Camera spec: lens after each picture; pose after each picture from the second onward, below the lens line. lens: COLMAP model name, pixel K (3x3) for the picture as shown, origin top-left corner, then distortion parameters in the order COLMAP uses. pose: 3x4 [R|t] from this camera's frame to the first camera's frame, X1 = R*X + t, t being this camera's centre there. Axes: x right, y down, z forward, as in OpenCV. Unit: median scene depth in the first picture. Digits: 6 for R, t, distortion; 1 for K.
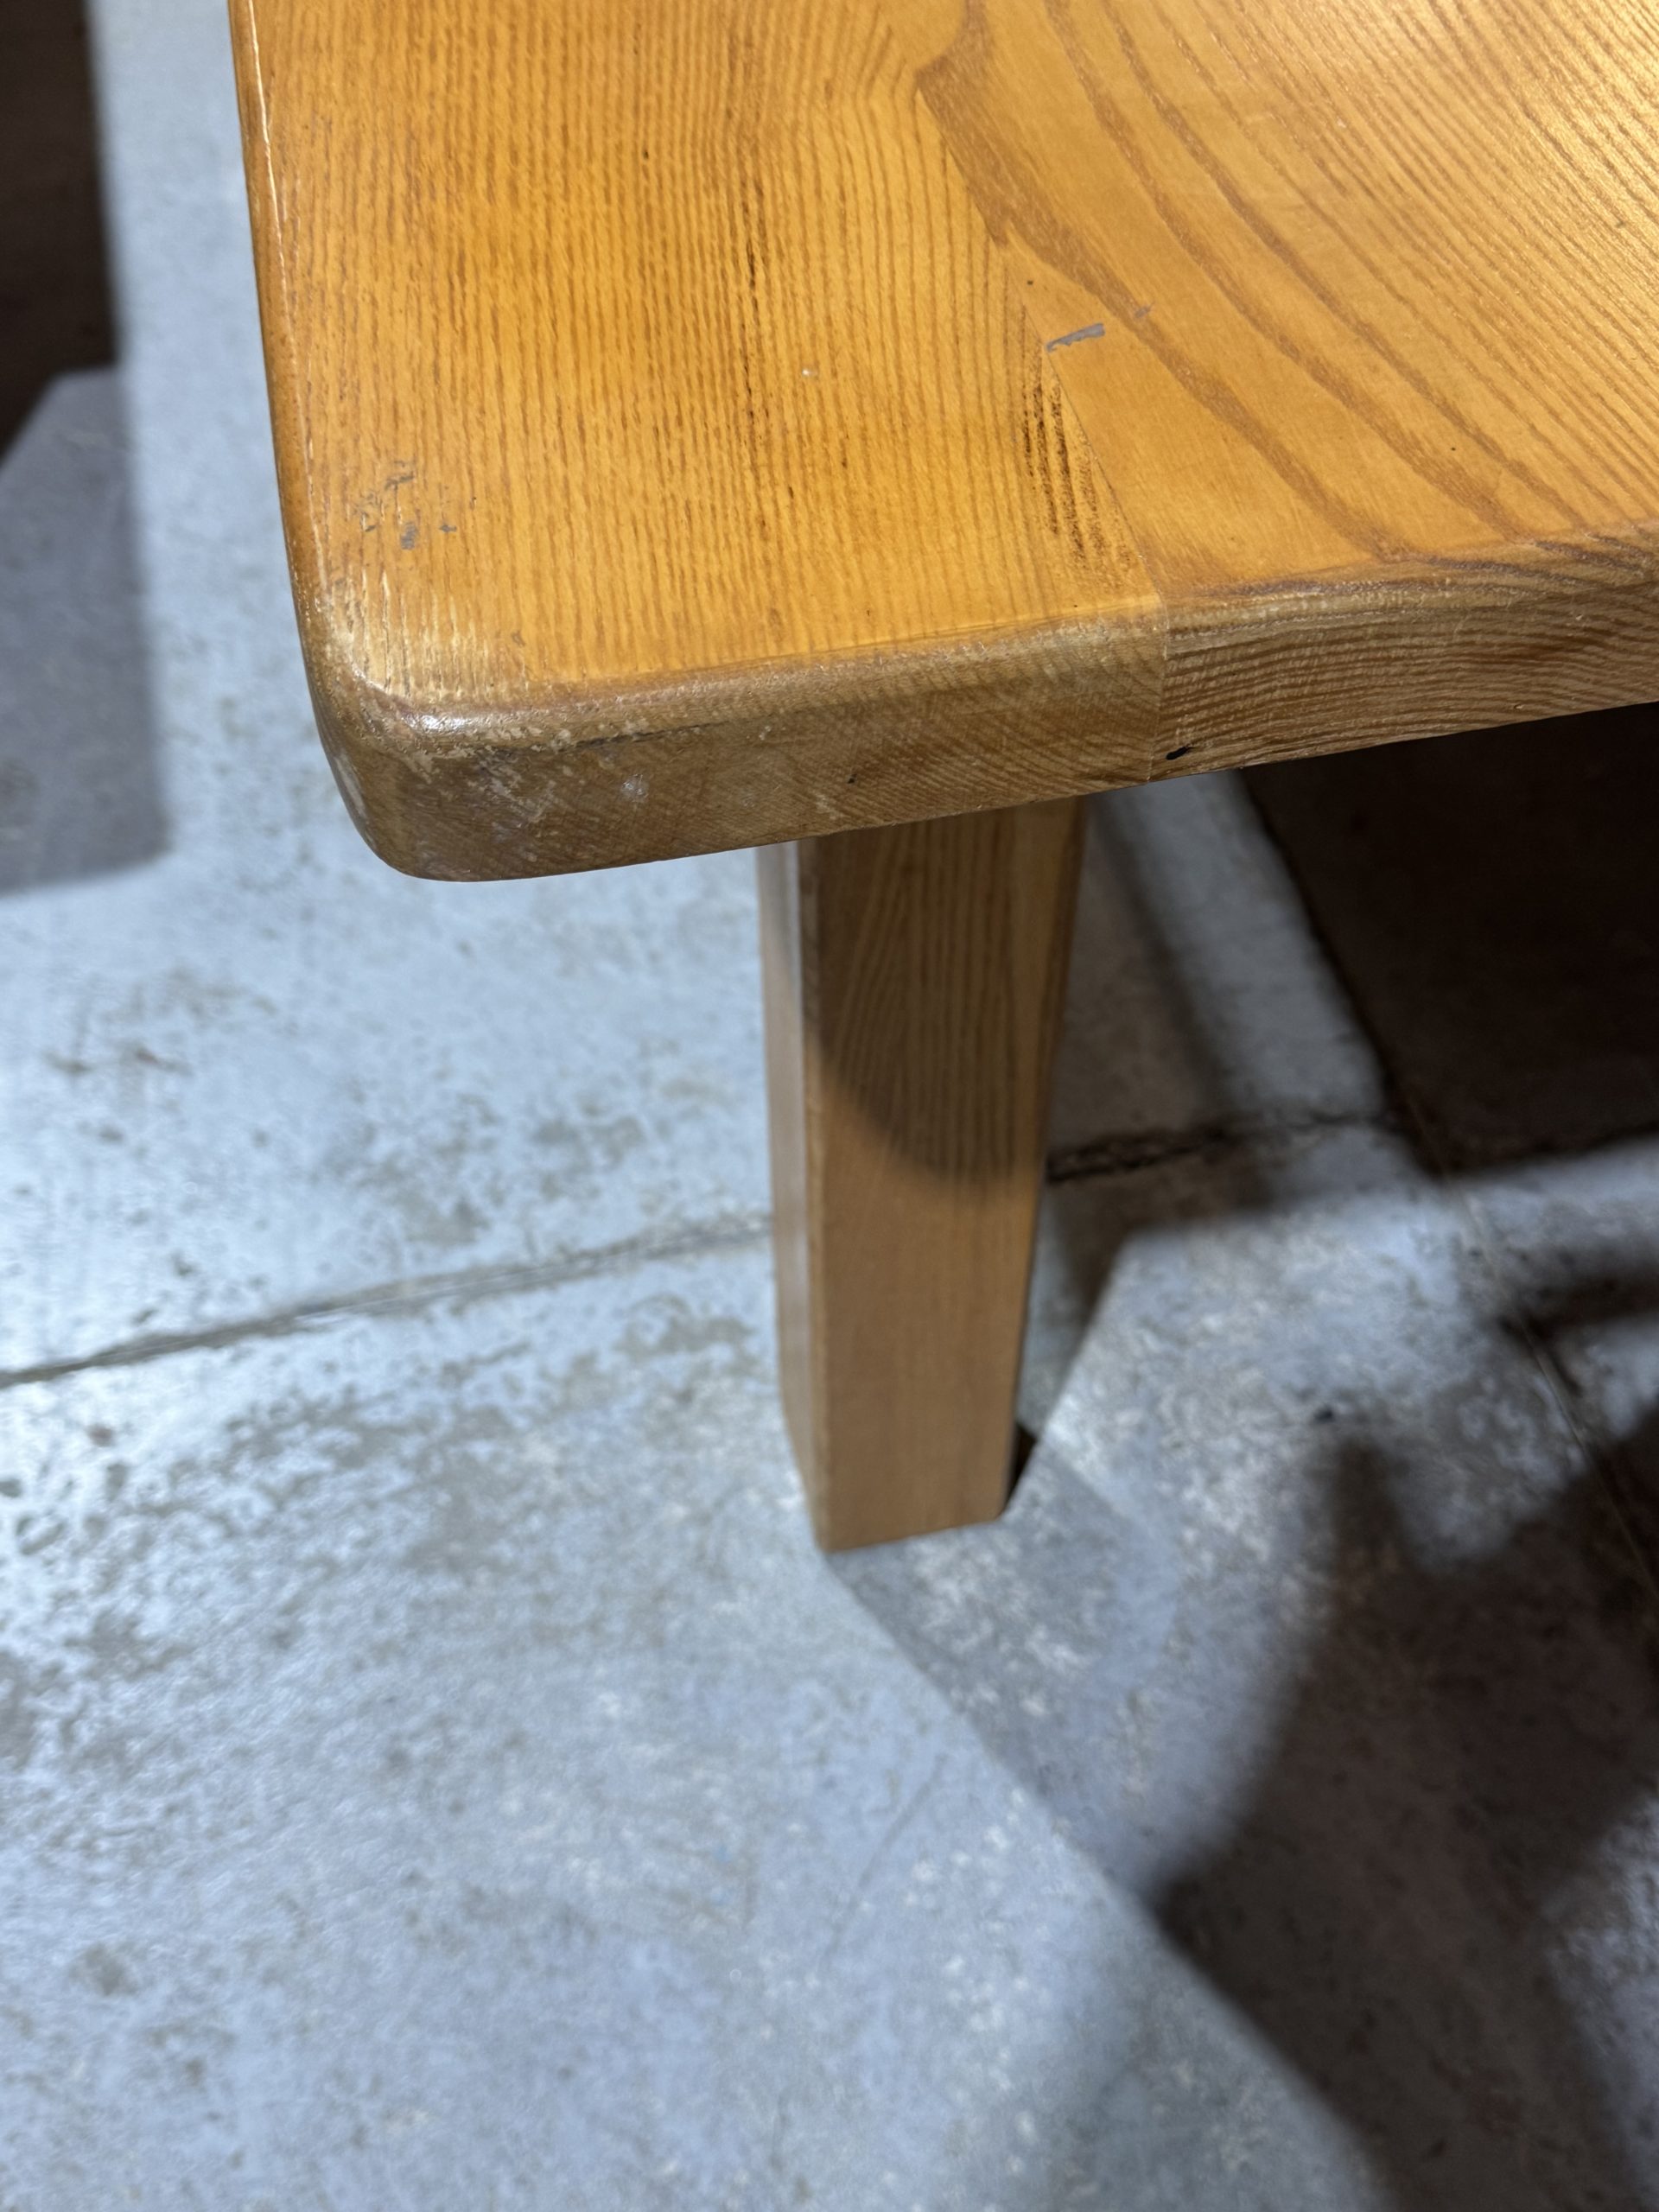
lens RADIAL K [[2229.1, 0, 829.5], [0, 2229.1, 1106.0], [0, 0, 1]] dist [0.146719, -0.346338]
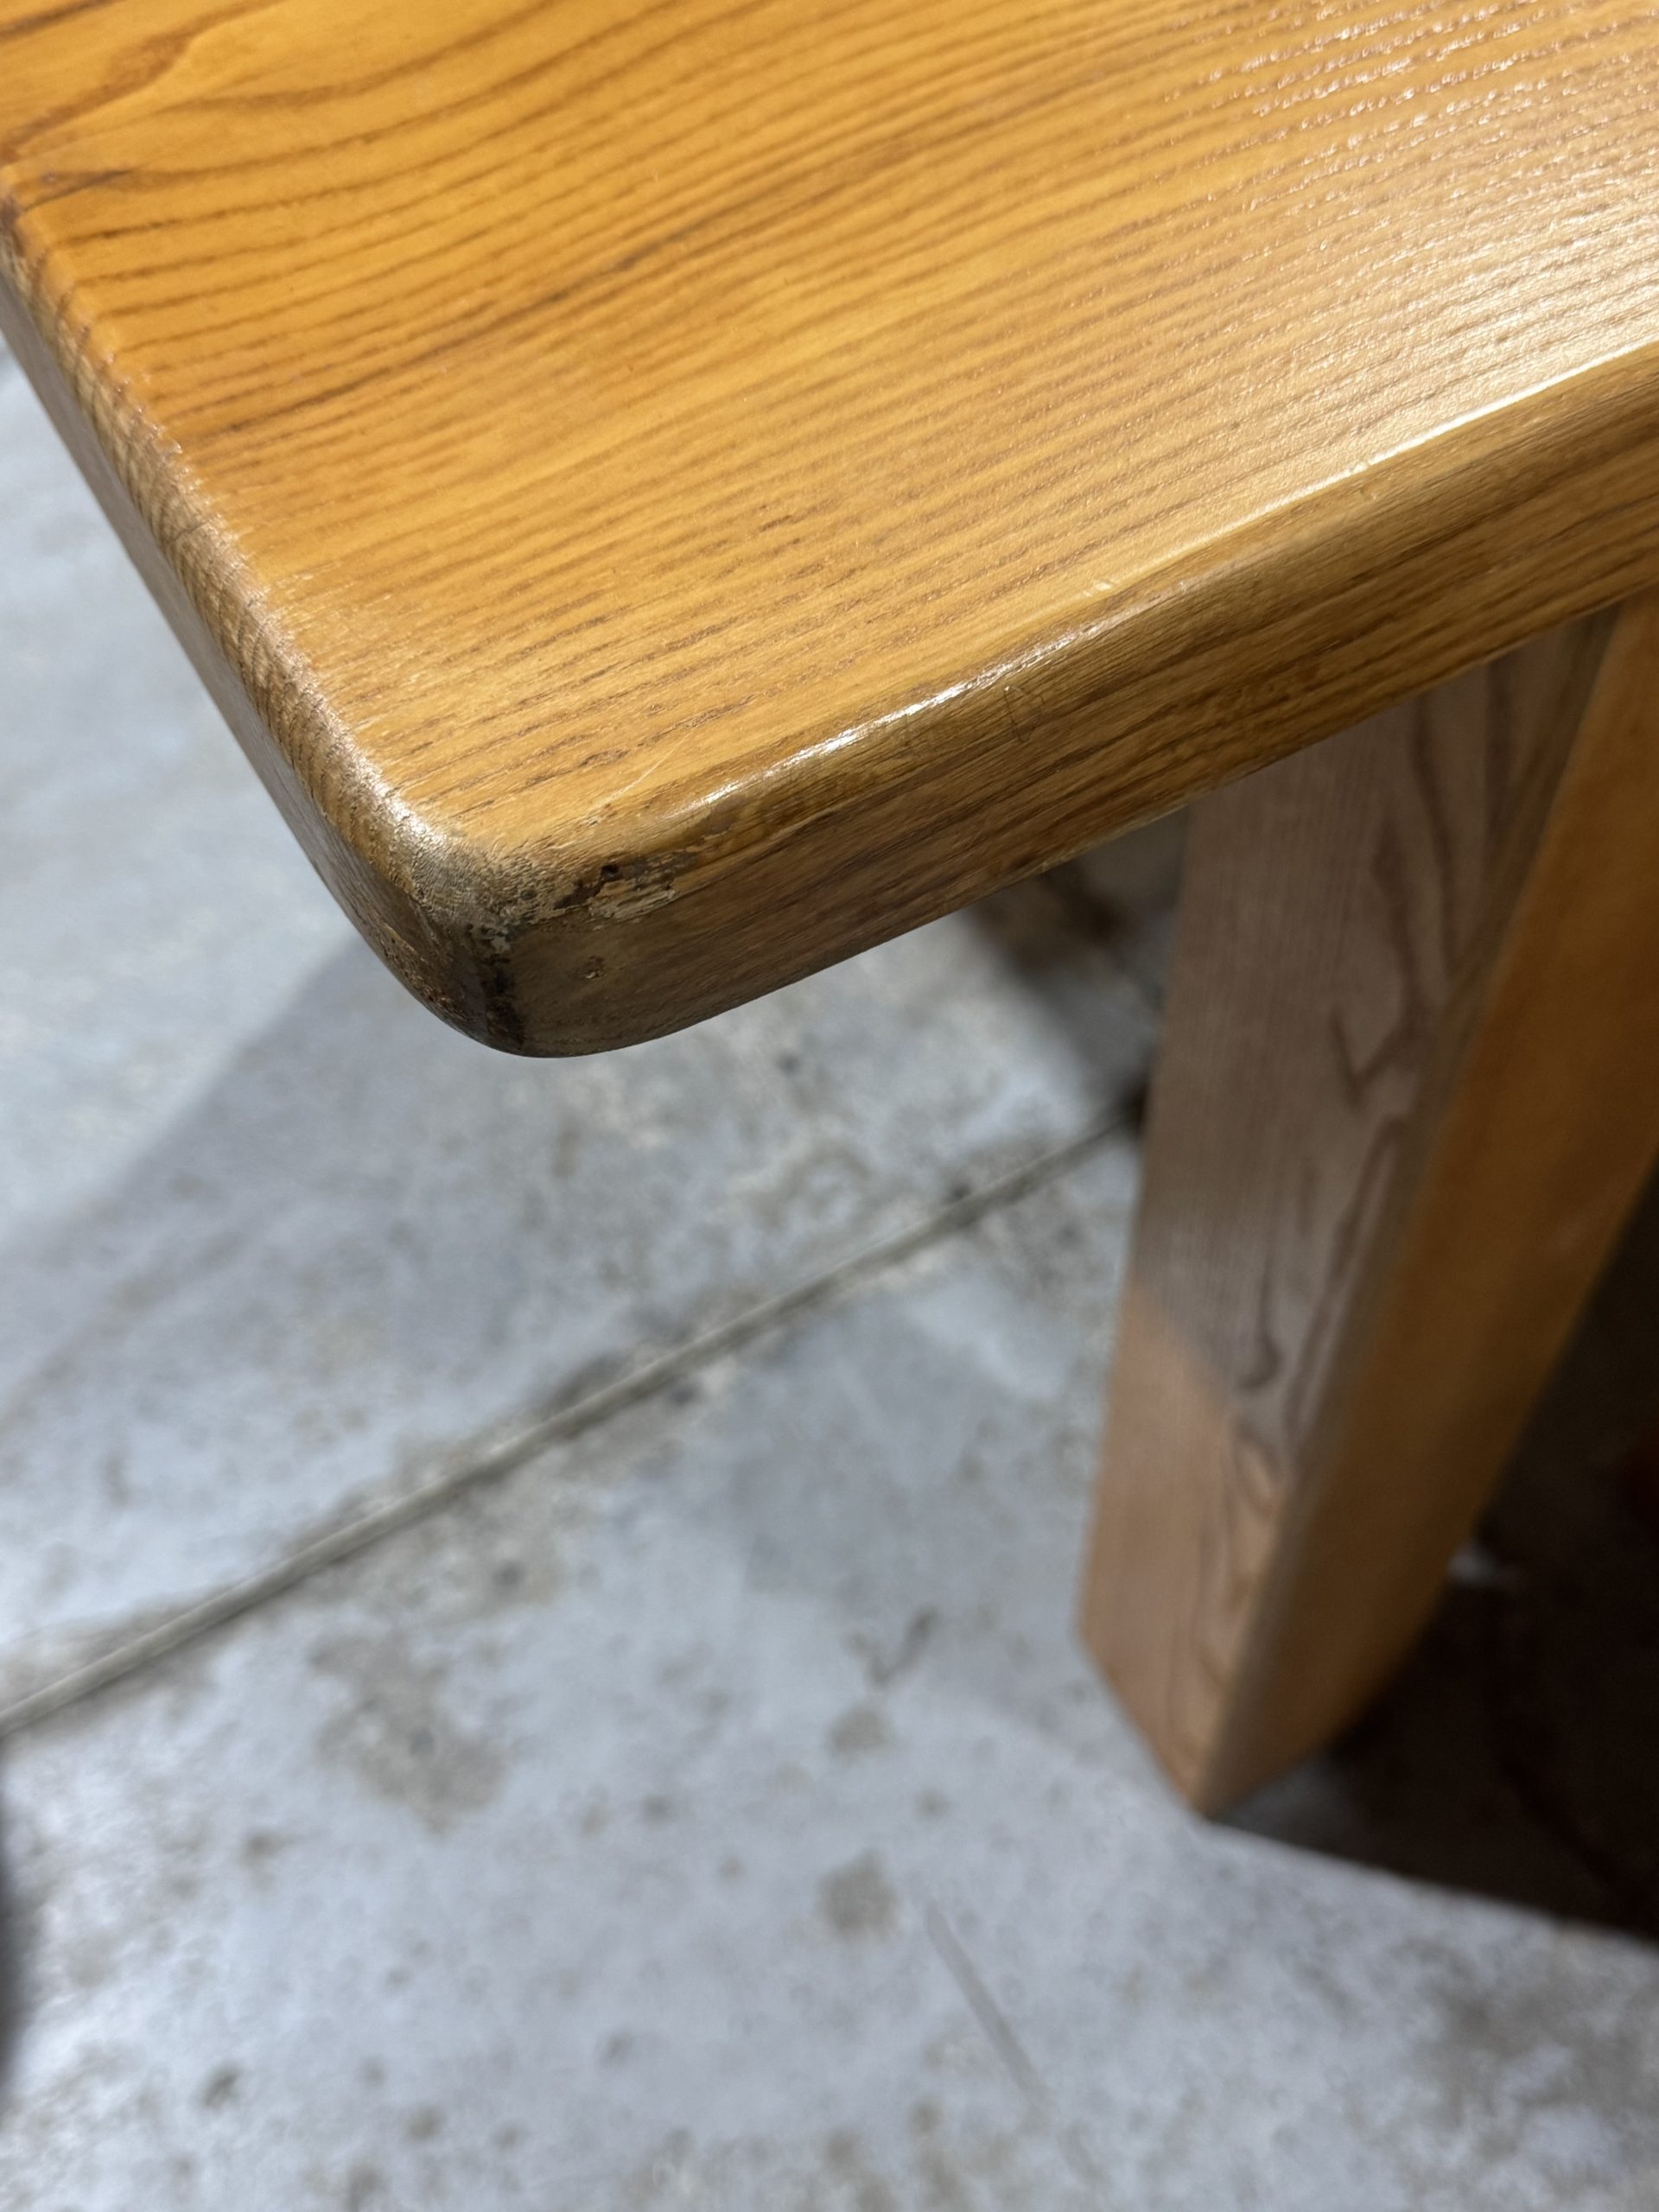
lens RADIAL K [[2238.9, 0, 829.5], [0, 2238.9, 1106.0], [0, 0, 1]] dist [0.175797, -0.455354]
pose [[0.304907, 0.788420, -0.534253, 0.801318], [-0.727302, 0.554926, 0.403843, -0.275001], [0.614869, 0.265428, 0.742620, 0.289818]]
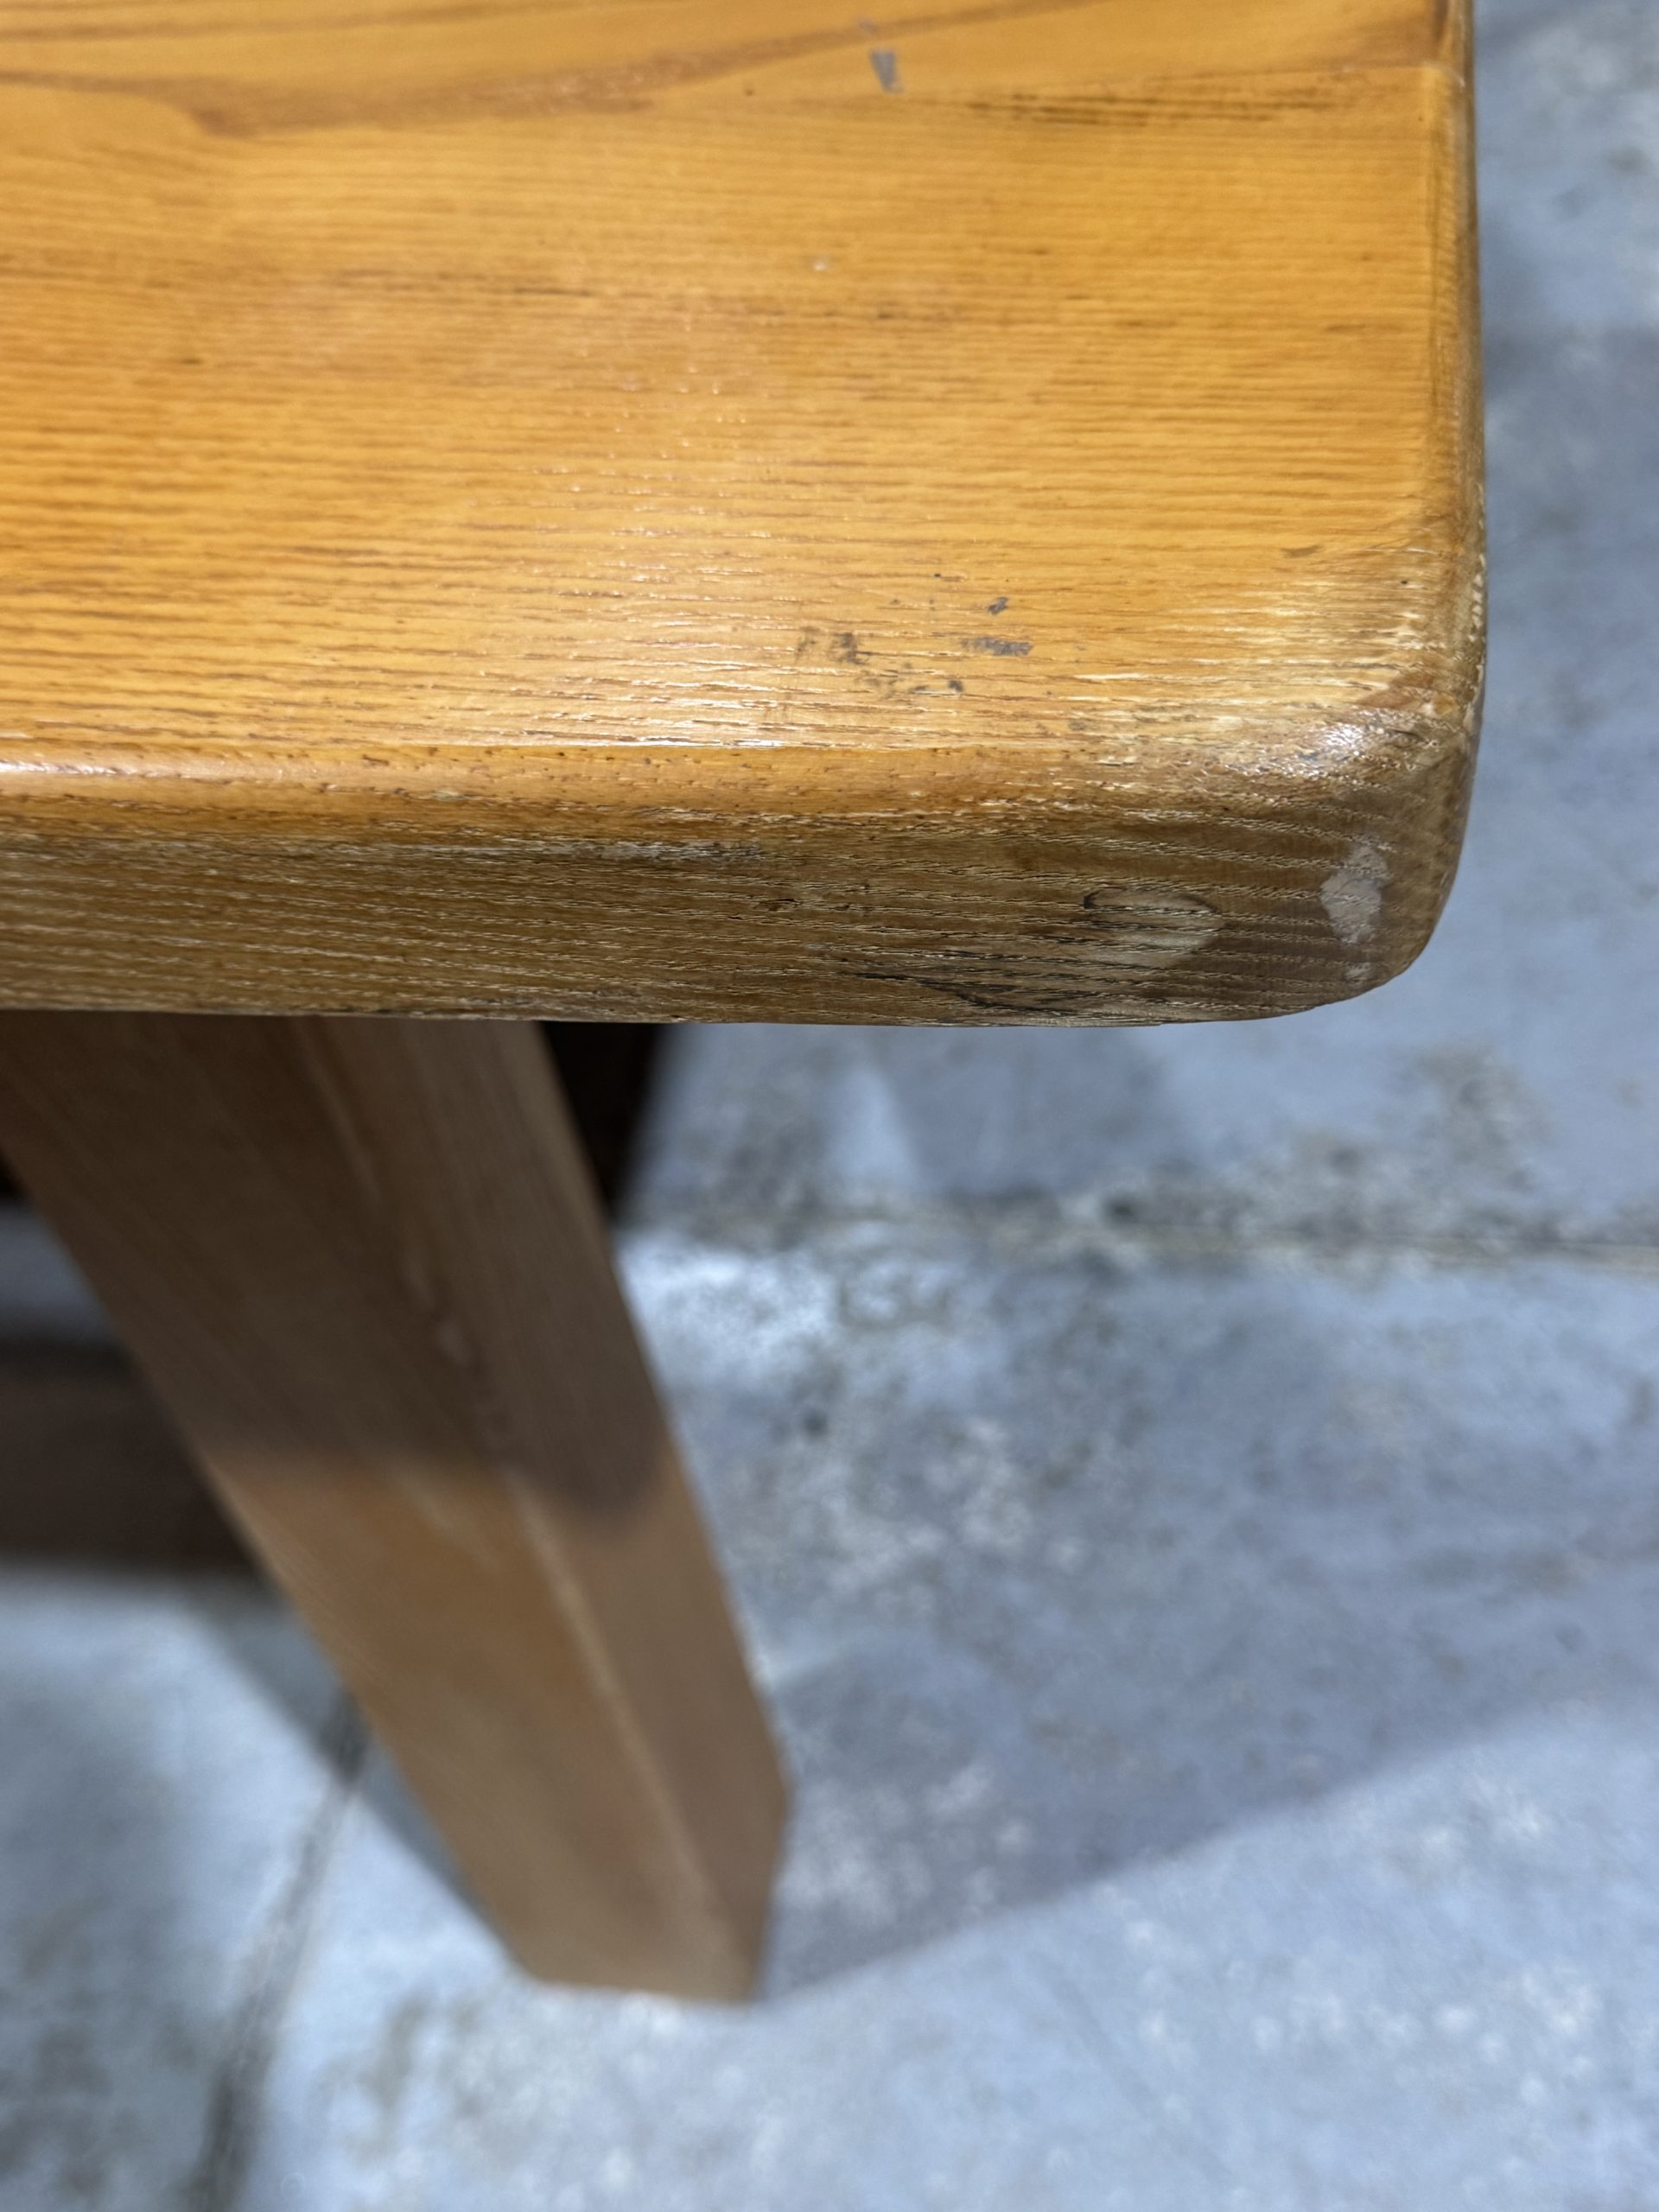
lens RADIAL K [[2266.8, 0, 829.5], [0, 2266.8, 1106.0], [0, 0, 1]] dist [0.176188, -0.486983]
pose [[0.370706, -0.733773, 0.569346, -0.225711], [0.806310, 0.558497, 0.194795, -0.118574], [-0.460914, 0.386858, 0.798686, 0.199810]]
